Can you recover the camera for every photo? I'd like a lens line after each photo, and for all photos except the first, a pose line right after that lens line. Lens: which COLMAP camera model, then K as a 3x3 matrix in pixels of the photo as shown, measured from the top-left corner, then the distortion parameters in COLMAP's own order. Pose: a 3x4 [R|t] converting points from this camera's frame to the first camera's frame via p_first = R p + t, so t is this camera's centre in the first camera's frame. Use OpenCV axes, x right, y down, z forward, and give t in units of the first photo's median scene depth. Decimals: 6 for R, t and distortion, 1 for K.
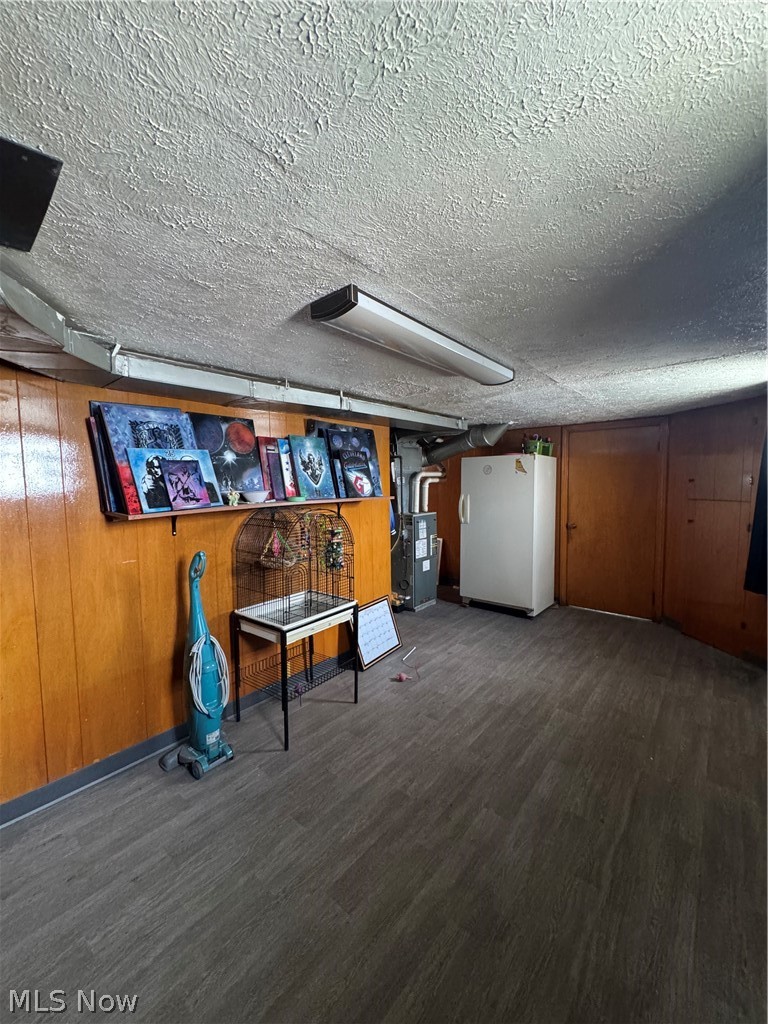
lens RADIAL K [[413.2, 0, 384.0], [0, 413.2, 510.5], [0, 0, 1]] dist [-0.000565, -0.000022]
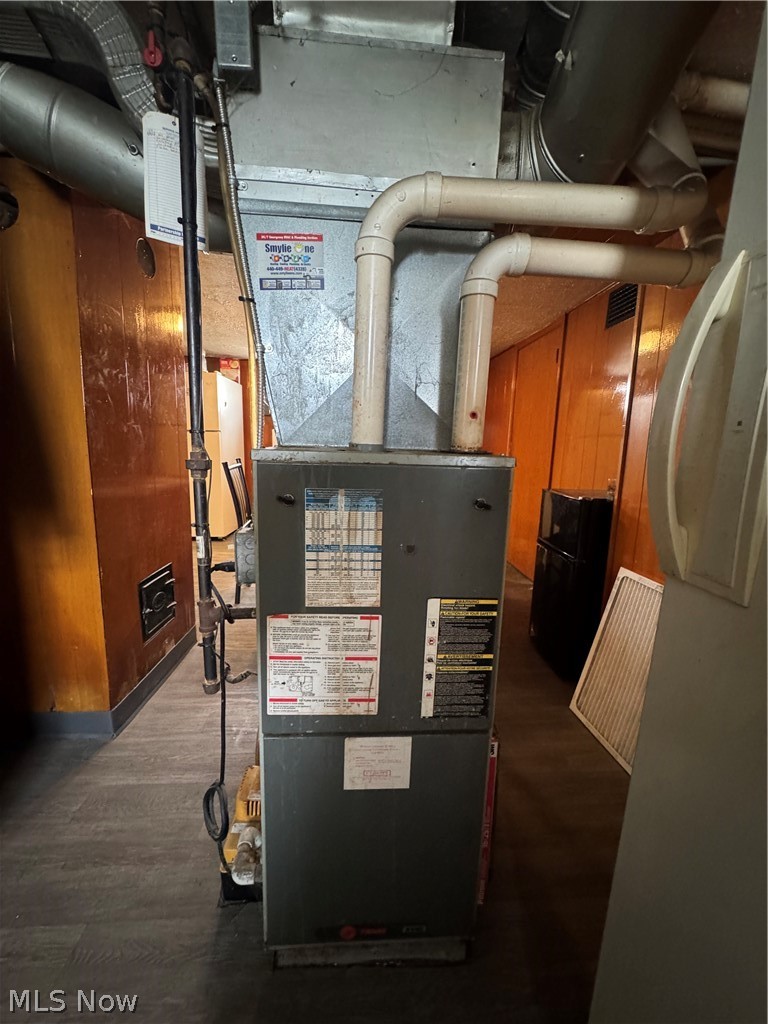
lens RADIAL K [[413.2, 0, 383.8], [0, 413.2, 511.4], [0, 0, 1]] dist [-0.000565, -0.000022]
pose [[0.669419, 0.151883, -0.727193, 0.211124], [-0.093840, 0.988324, 0.120039, 0.009484], [0.736935, -0.012116, 0.675855, 0.881882]]
